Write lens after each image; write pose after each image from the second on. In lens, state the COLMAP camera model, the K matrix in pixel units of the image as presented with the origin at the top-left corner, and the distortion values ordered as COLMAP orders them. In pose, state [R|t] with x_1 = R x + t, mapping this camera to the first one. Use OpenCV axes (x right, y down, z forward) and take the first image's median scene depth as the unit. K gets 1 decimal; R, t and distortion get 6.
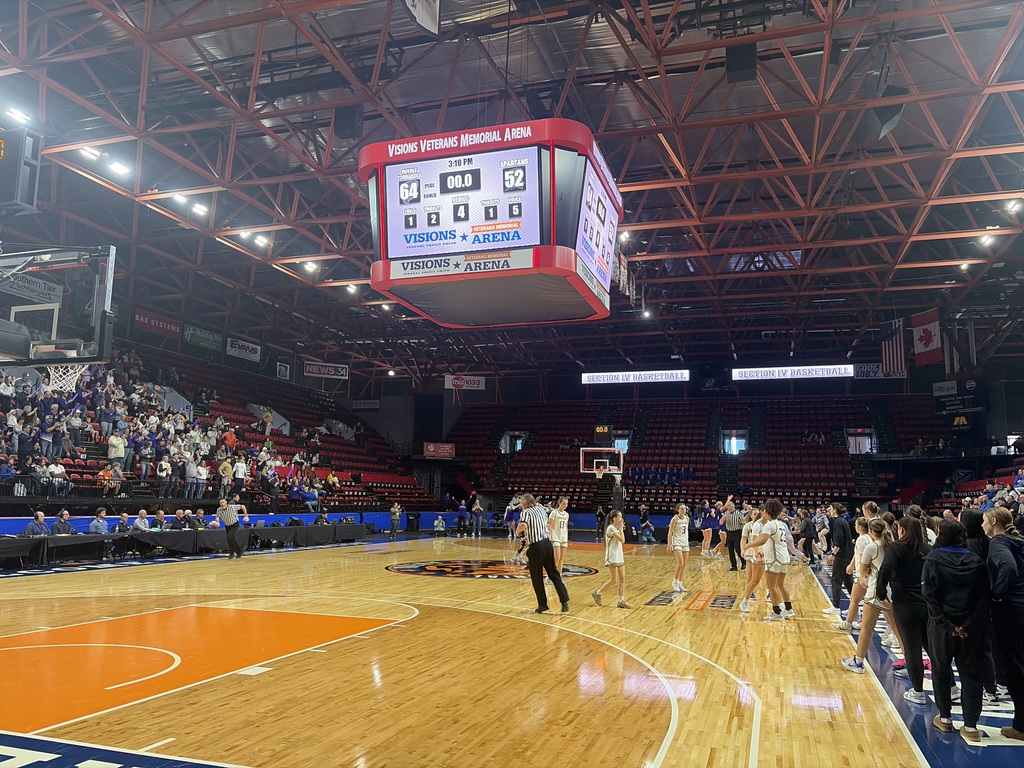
lens RADIAL K [[777.9, 0, 512.7], [0, 777.9, 385.4], [0, 0, 1]] dist [0.023140, -0.001903]
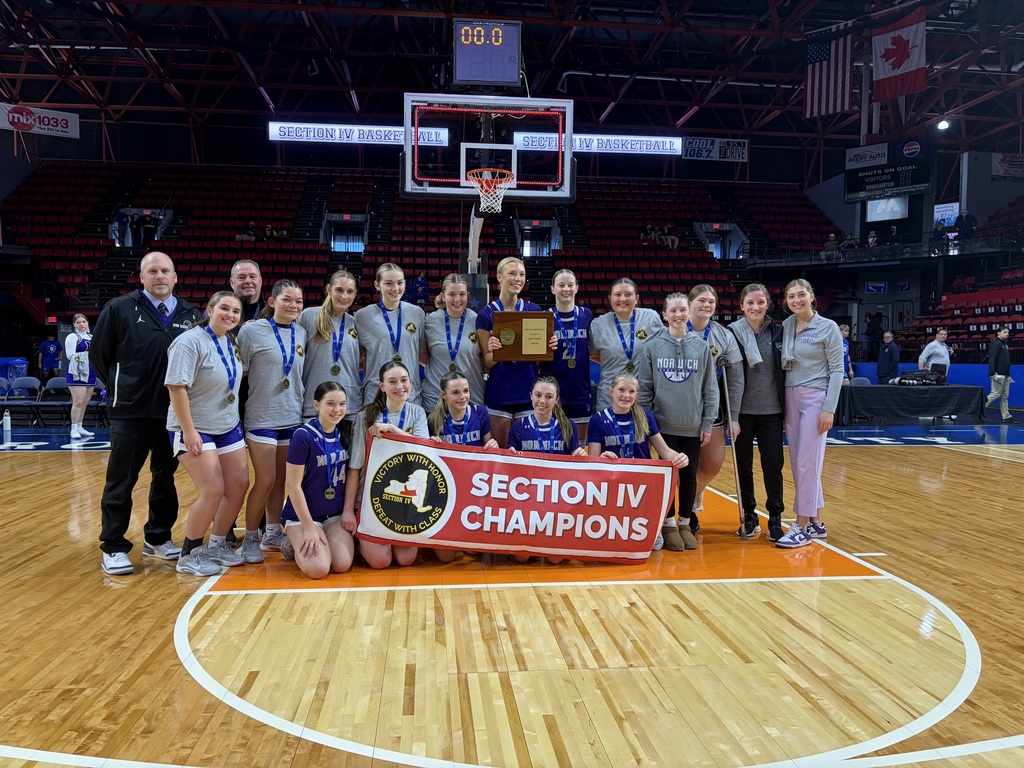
lens RADIAL K [[777.9, 0, 512.7], [0, 777.9, 385.2], [0, 0, 1]] dist [0.023140, -0.001903]
pose [[0.908558, -0.033347, 0.416425, 0.005641], [-0.048141, 0.981811, 0.183656, 0.069951], [-0.414975, -0.186909, 0.890427, 0.415805]]
